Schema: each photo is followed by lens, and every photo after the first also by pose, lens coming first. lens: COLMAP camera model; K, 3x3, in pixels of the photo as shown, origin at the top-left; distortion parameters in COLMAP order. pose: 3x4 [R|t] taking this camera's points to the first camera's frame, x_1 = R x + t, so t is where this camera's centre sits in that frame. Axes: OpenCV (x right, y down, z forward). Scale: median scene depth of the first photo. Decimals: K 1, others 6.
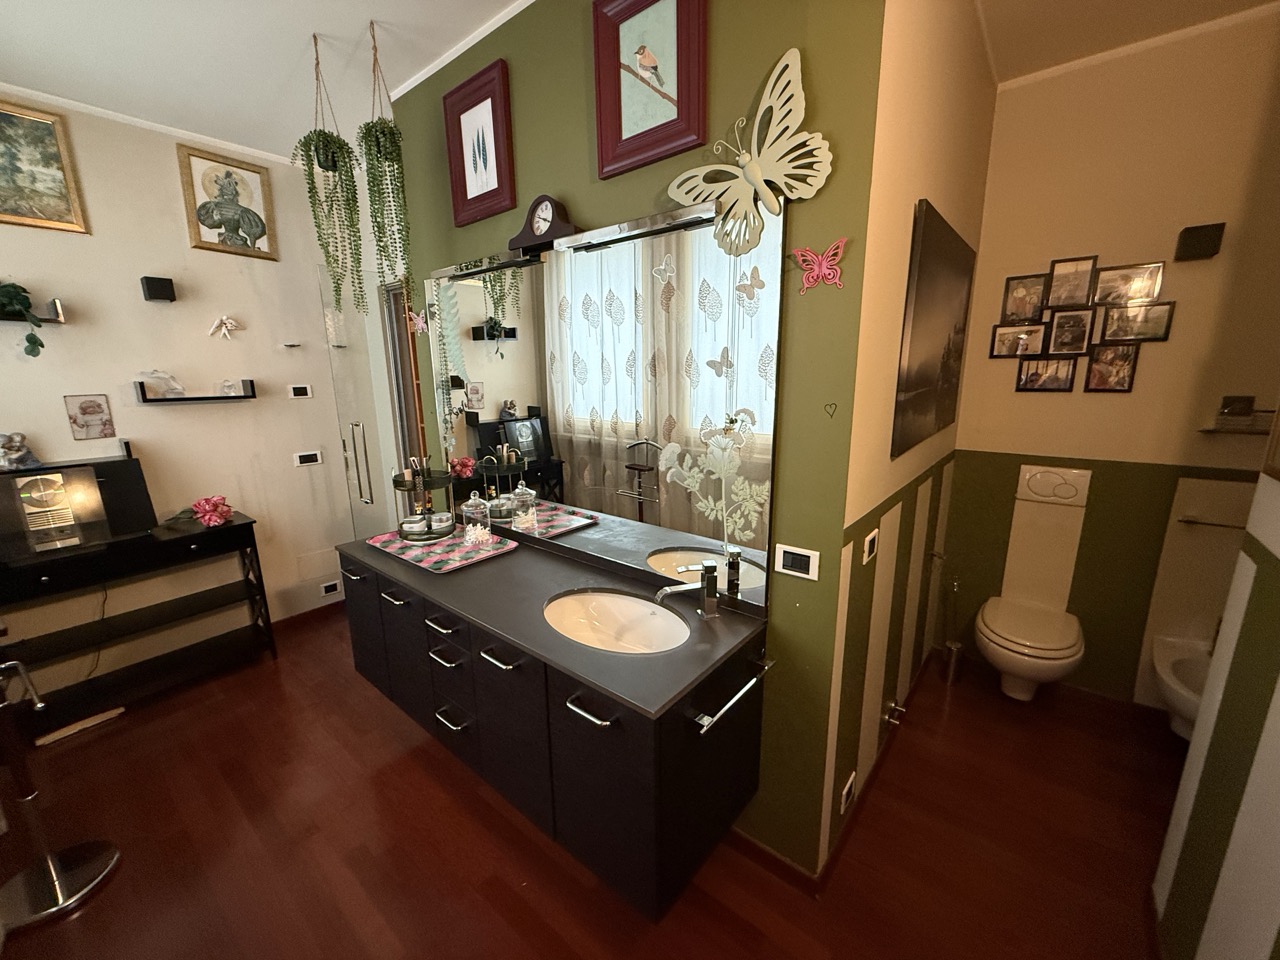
lens RADIAL K [[510.1, 0, 630.7], [0, 510.1, 473.4], [0, 0, 1]] dist [0.000542, 0.000292]
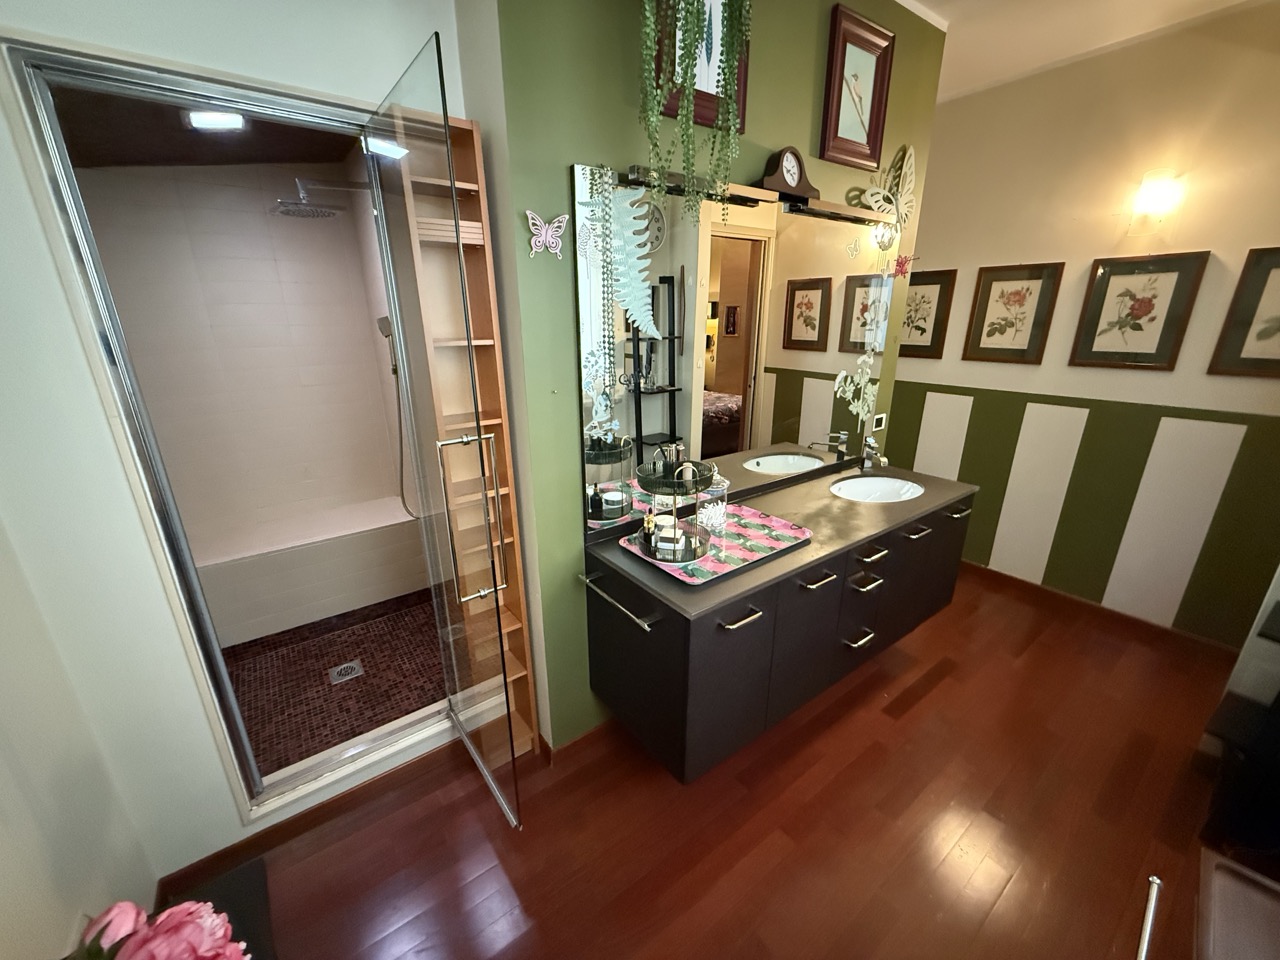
lens RADIAL K [[510.1, 0, 630.2], [0, 510.1, 490.3], [0, 0, 1]] dist [0.000542, 0.000292]
pose [[0.230932, -0.286070, 0.929965, -1.587095], [0.214870, 0.947196, 0.238013, -0.220422], [-0.948947, 0.144857, 0.280206, 1.256520]]
